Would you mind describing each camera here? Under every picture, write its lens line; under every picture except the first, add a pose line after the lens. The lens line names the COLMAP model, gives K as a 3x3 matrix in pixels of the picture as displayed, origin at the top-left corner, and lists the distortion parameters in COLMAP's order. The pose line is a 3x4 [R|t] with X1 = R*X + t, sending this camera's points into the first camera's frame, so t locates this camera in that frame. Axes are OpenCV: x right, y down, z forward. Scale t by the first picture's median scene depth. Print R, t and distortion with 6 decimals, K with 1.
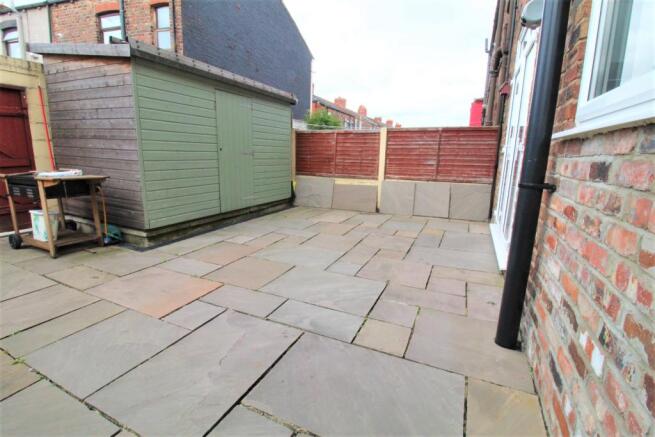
lens RADIAL K [[300.4, 0, 337.6], [0, 300.4, 212.1], [0, 0, 1]] dist [-0.009451, -0.008553]
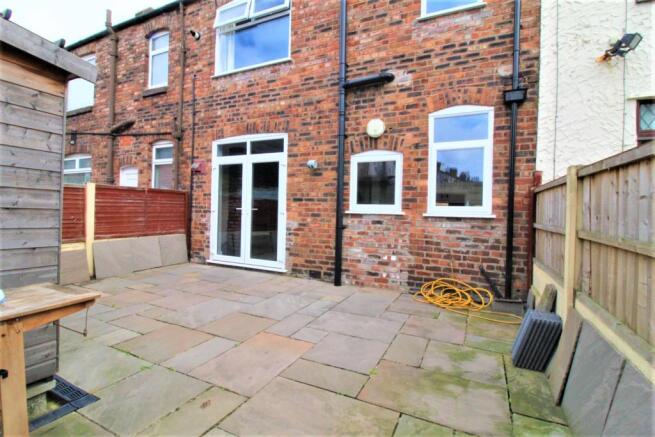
lens RADIAL K [[300.4, 0, 329.8], [0, 300.4, 216.6], [0, 0, 1]] dist [-0.009451, -0.008553]
pose [[0.037041, -0.041696, 0.998443, -1.039769], [0.167722, 0.985216, 0.034922, -0.140772], [-0.985138, 0.166168, 0.043486, 0.409745]]
